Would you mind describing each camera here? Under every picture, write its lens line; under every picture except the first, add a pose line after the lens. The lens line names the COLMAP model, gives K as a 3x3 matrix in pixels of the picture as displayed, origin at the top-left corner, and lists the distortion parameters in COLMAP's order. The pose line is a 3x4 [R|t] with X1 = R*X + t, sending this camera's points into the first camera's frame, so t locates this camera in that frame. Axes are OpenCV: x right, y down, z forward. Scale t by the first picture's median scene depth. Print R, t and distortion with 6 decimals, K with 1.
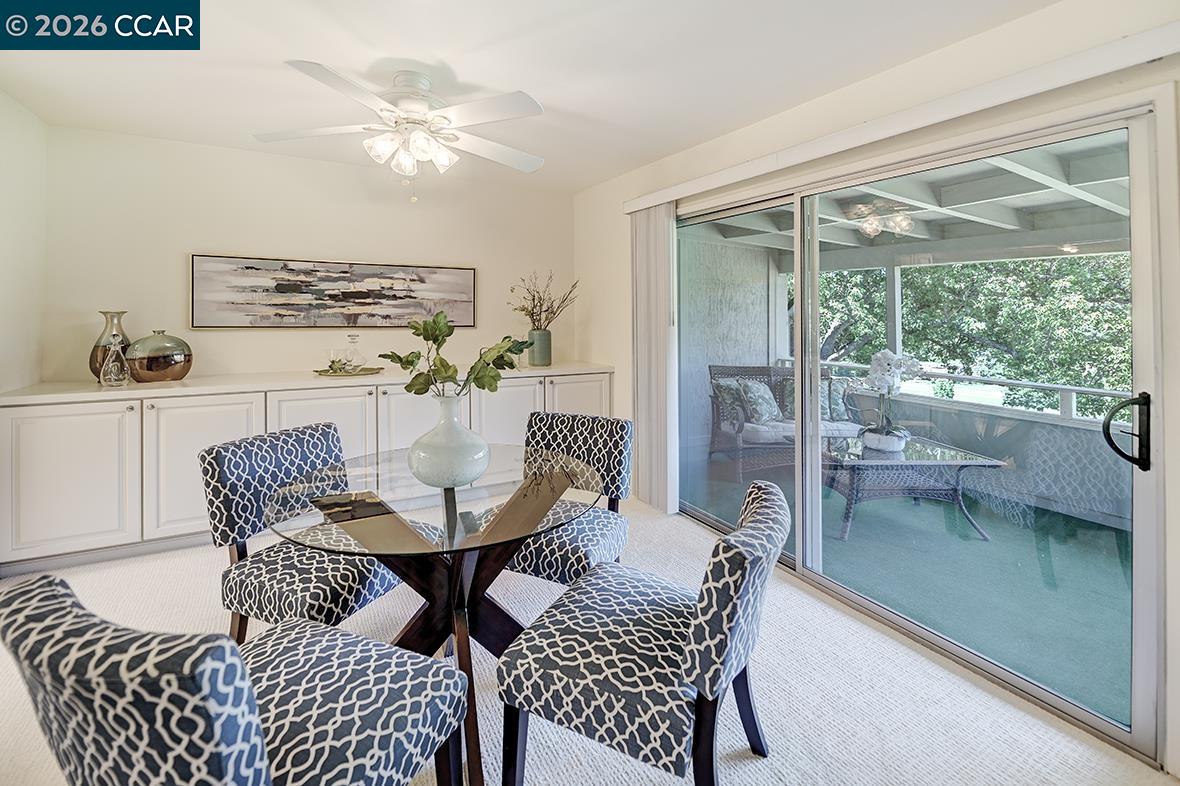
lens RADIAL K [[525.5, 0, 595.3], [0, 525.5, 306.6], [0, 0, 1]] dist [-0.000572, -0.000213]
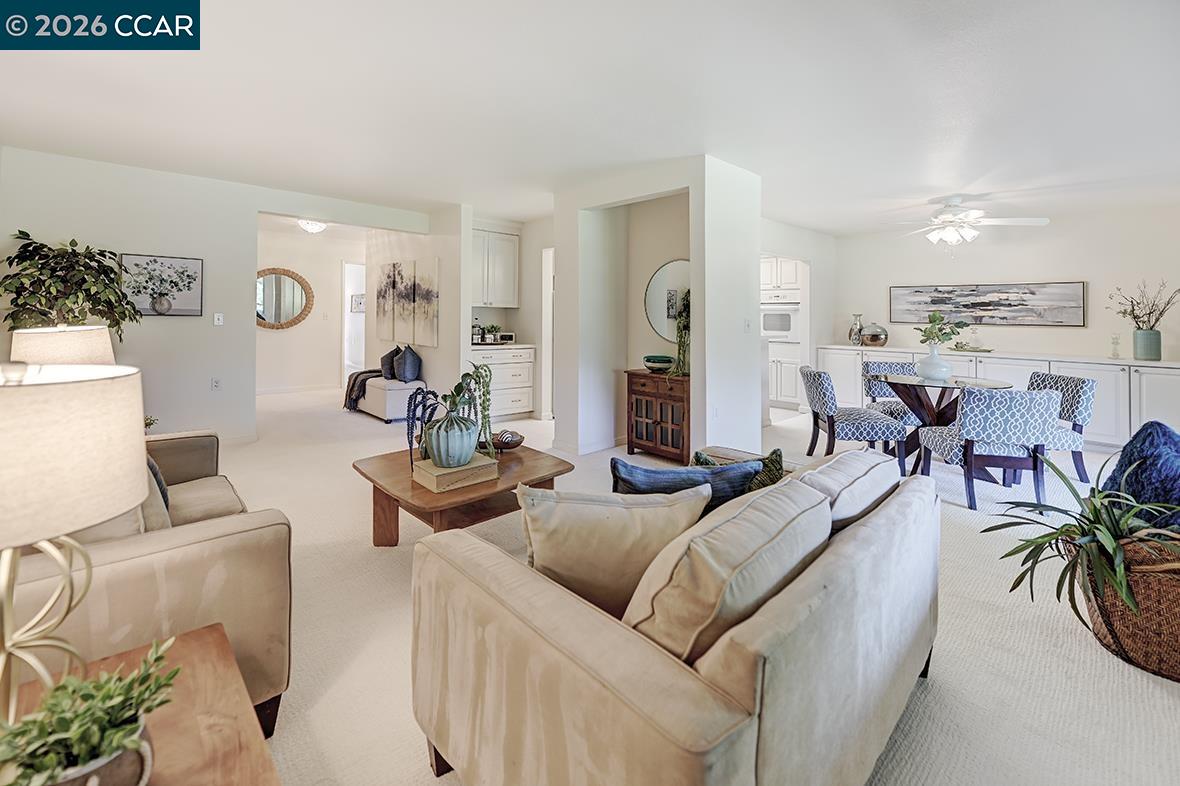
lens RADIAL K [[525.5, 0, 595.3], [0, 525.5, 306.6], [0, 0, 1]] dist [-0.000572, -0.000213]
pose [[0.258069, -0.023283, -0.965846, 0.865915], [-0.002840, 0.999687, -0.024858, 0.030457], [0.966122, 0.009158, 0.257922, -0.604892]]
